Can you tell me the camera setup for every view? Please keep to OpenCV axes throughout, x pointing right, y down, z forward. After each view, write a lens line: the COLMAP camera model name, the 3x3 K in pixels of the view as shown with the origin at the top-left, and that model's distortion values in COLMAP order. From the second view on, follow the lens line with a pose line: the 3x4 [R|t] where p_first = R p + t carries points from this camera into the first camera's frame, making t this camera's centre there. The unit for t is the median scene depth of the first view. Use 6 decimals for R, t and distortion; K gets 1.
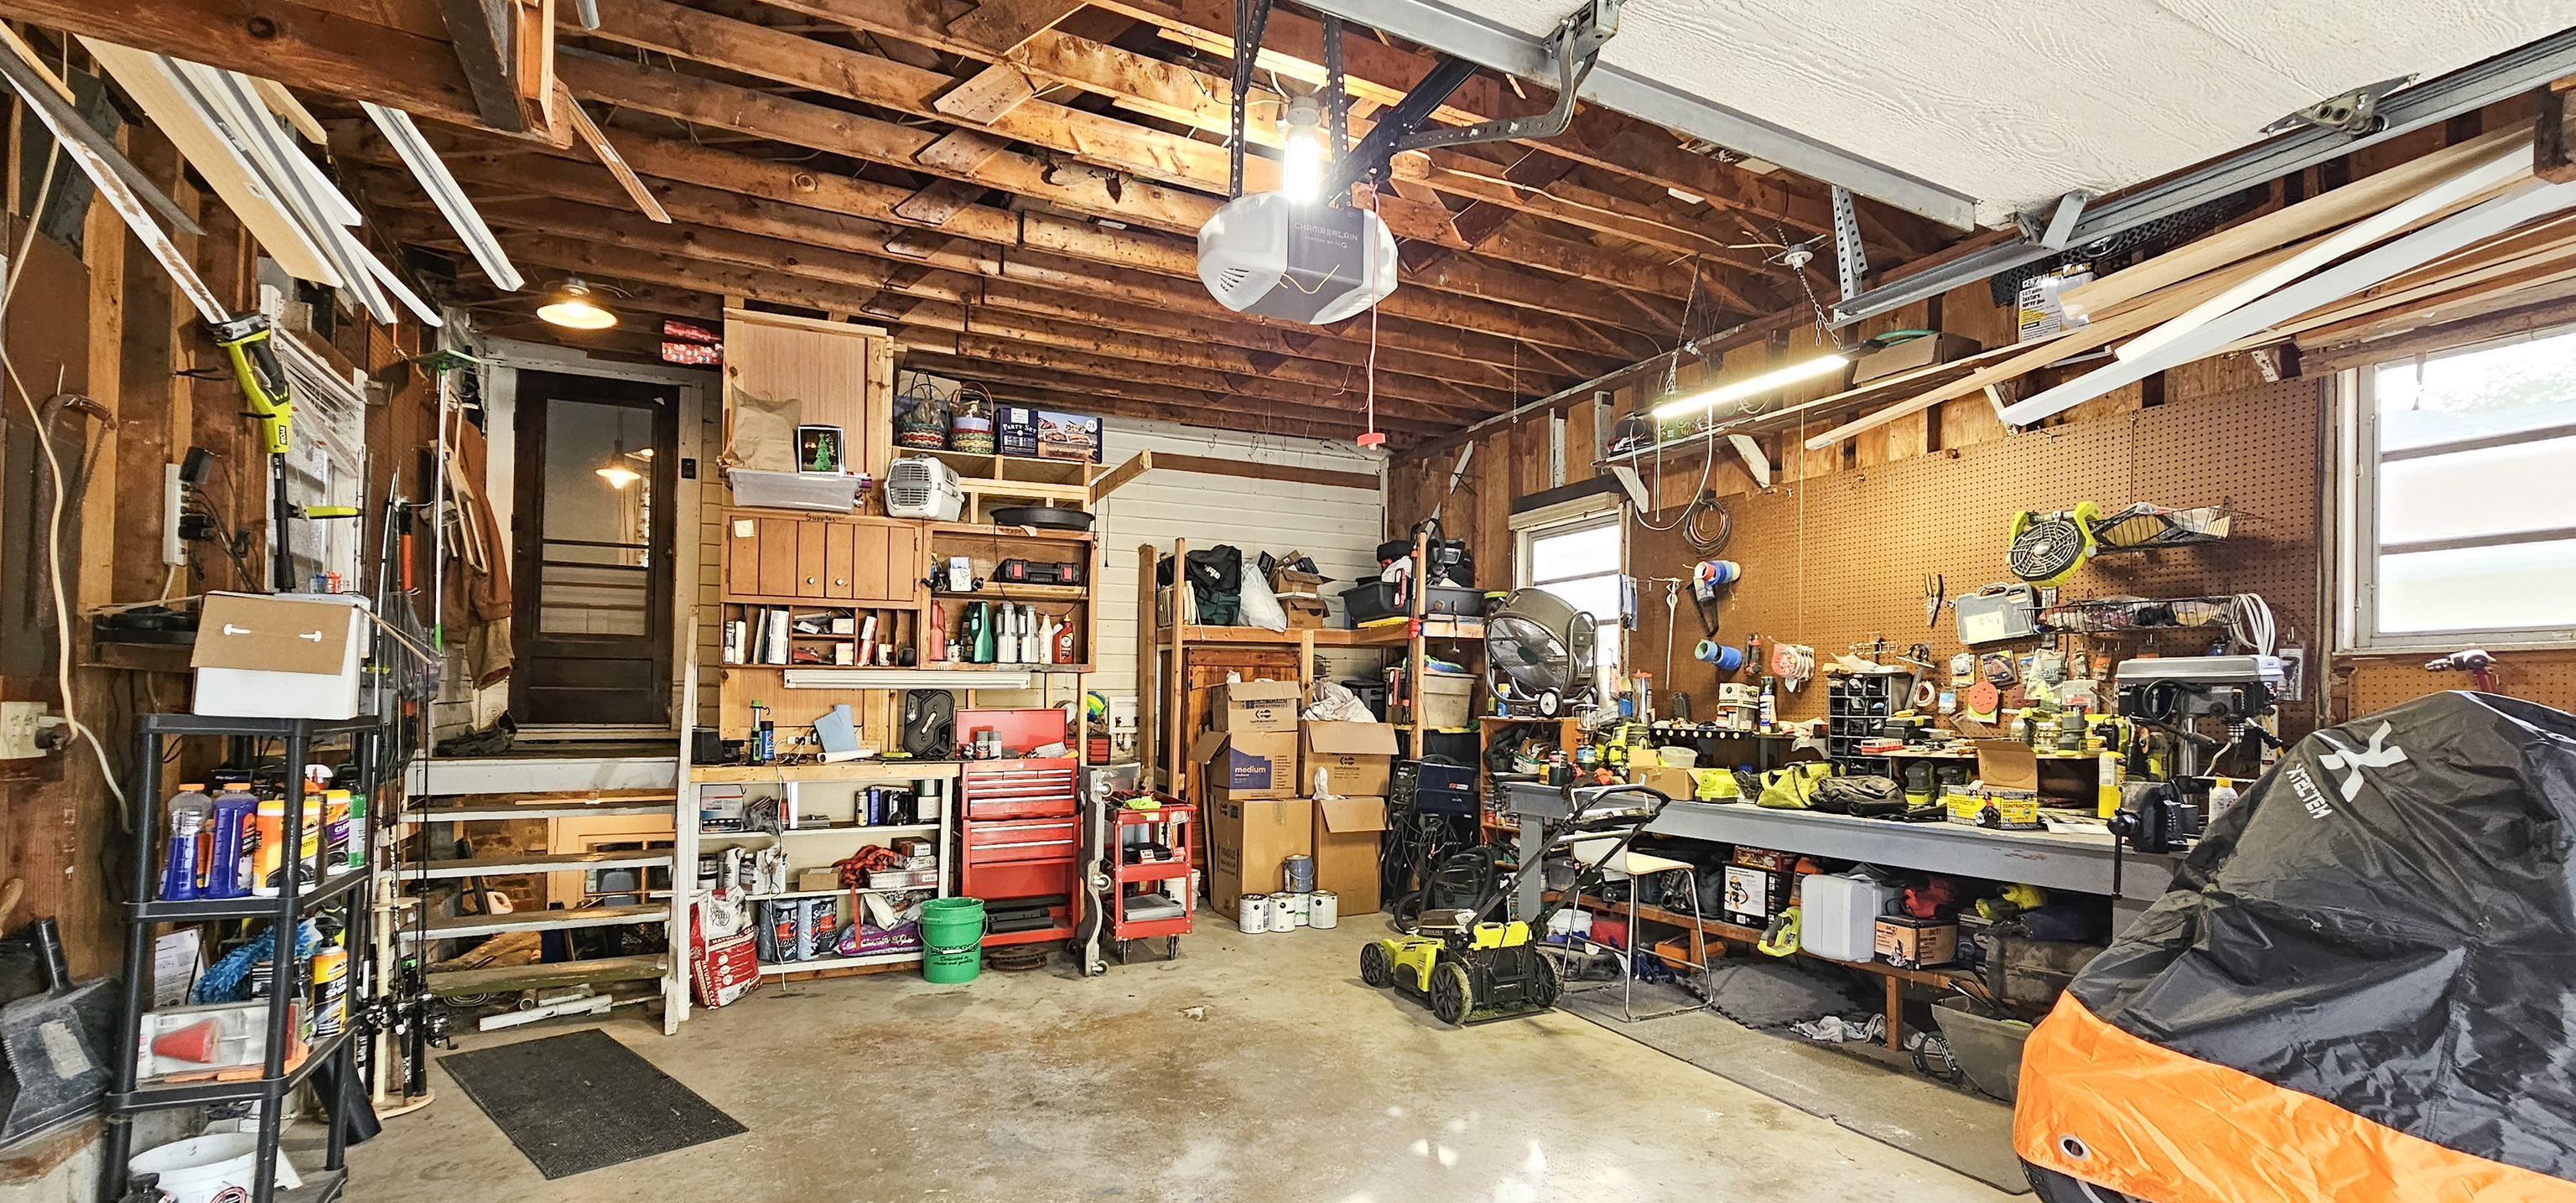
lens RADIAL K [[1124.9, 0, 1327.8], [0, 1124.9, 722.2], [0, 0, 1]] dist [0.000218, 0.000298]
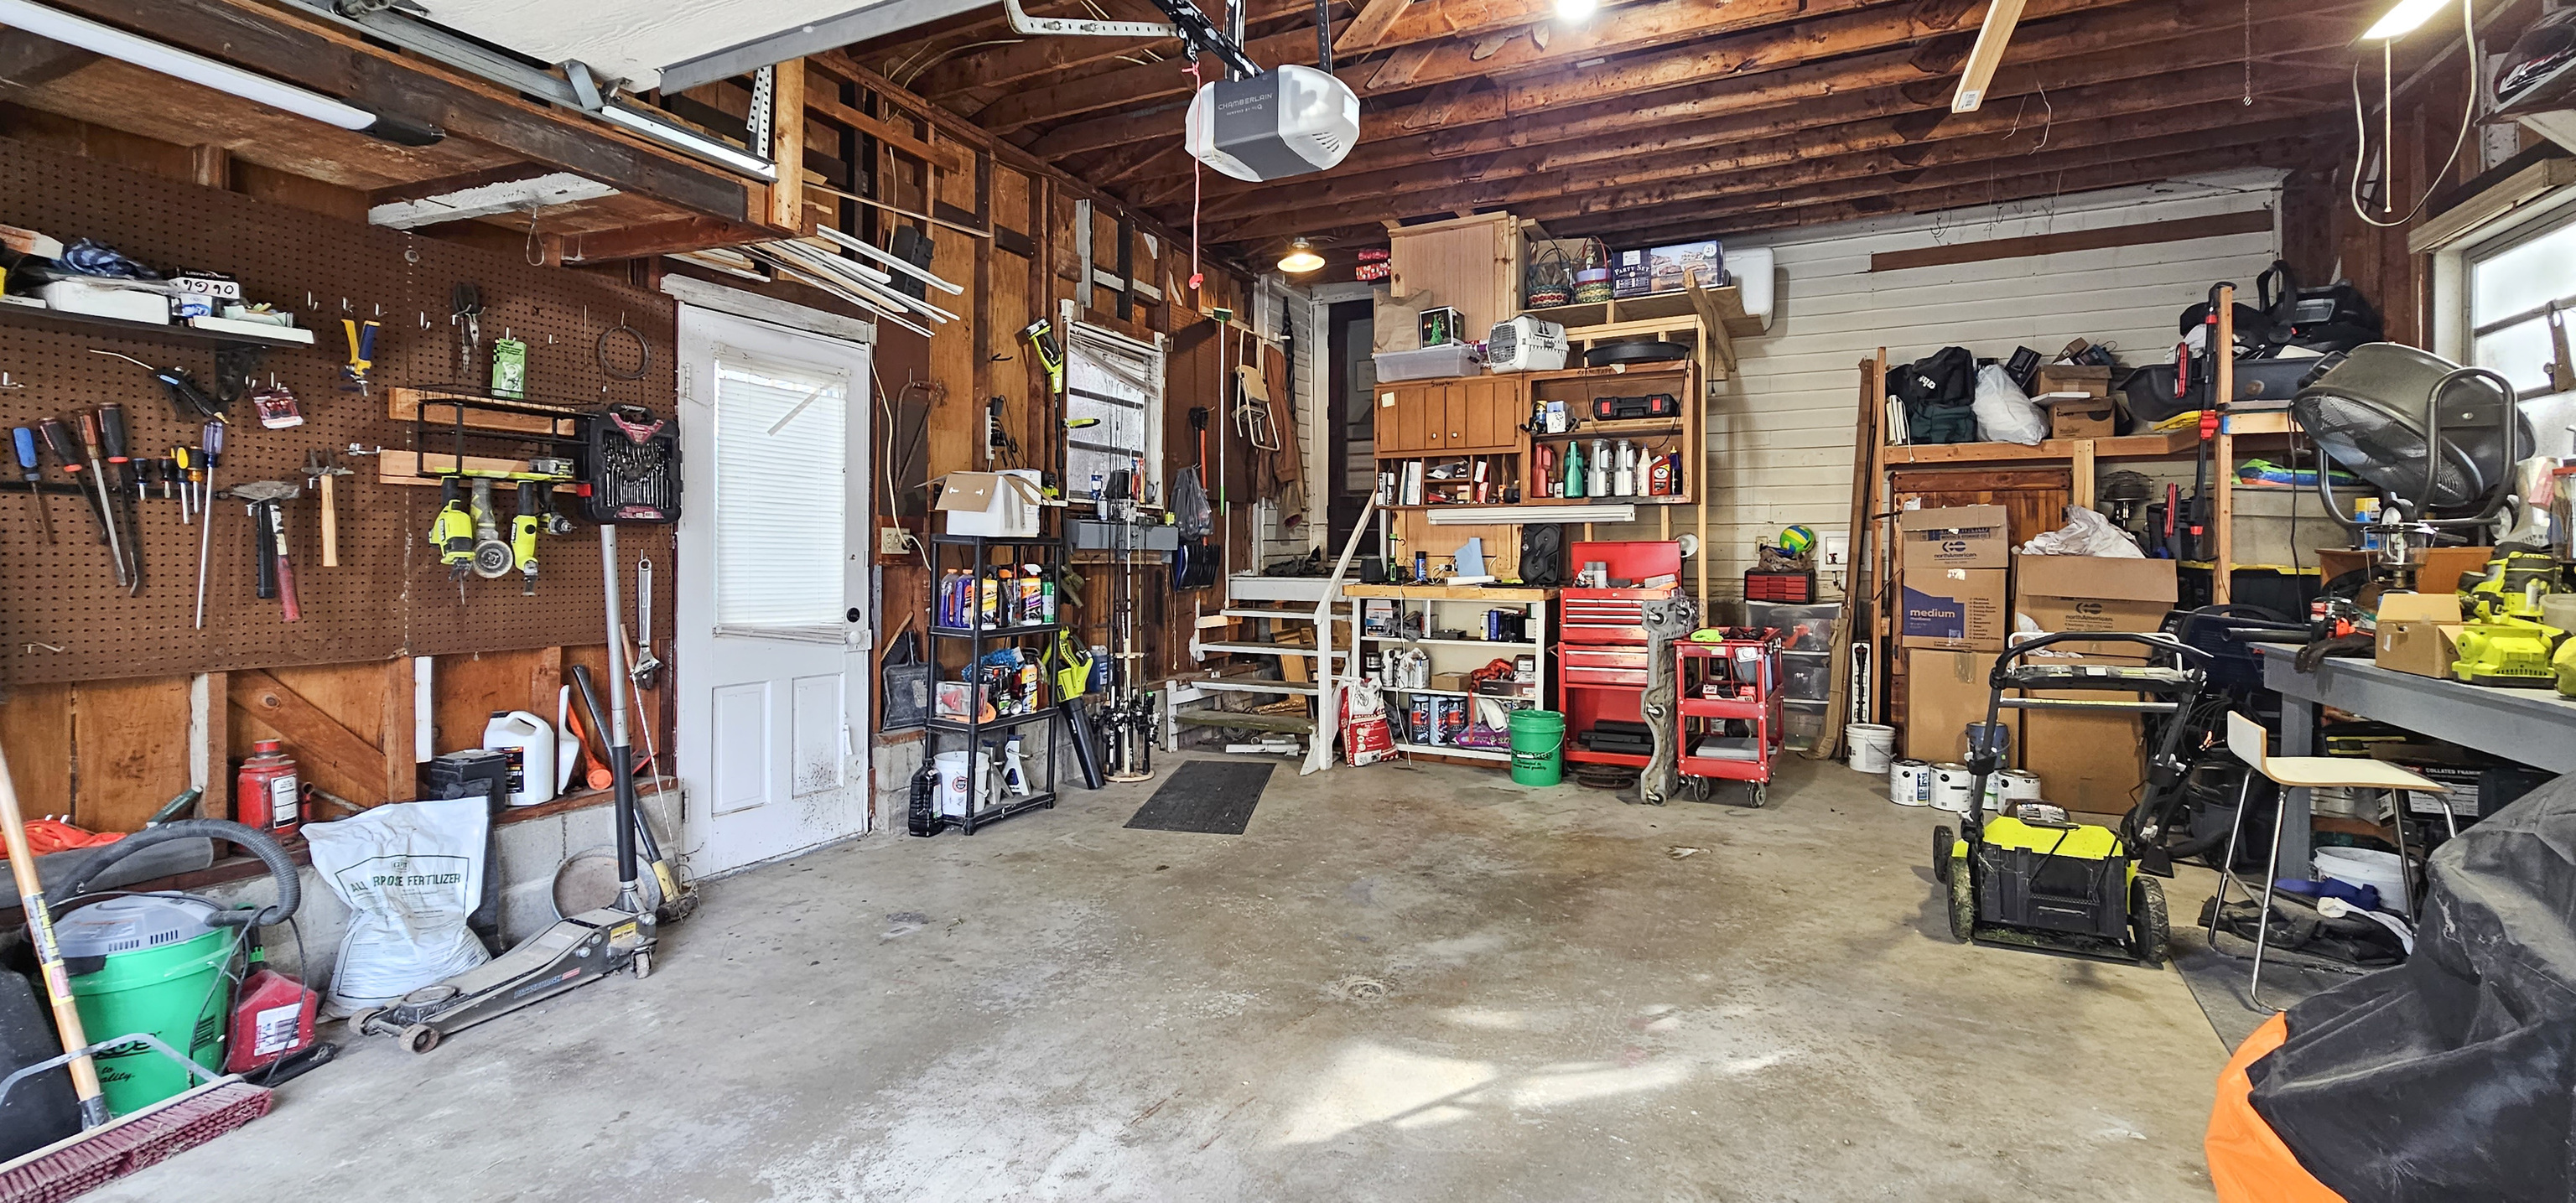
lens RADIAL K [[1088.8, 0, 1243.8], [0, 1088.8, 582.0], [0, 0, 1]] dist [0.001656, 0.000240]
pose [[0.570070, 0.020439, -0.821342, 0.387090], [-0.014951, 0.999783, 0.014502, 0.018780], [0.821460, 0.004013, 0.570252, 0.148227]]
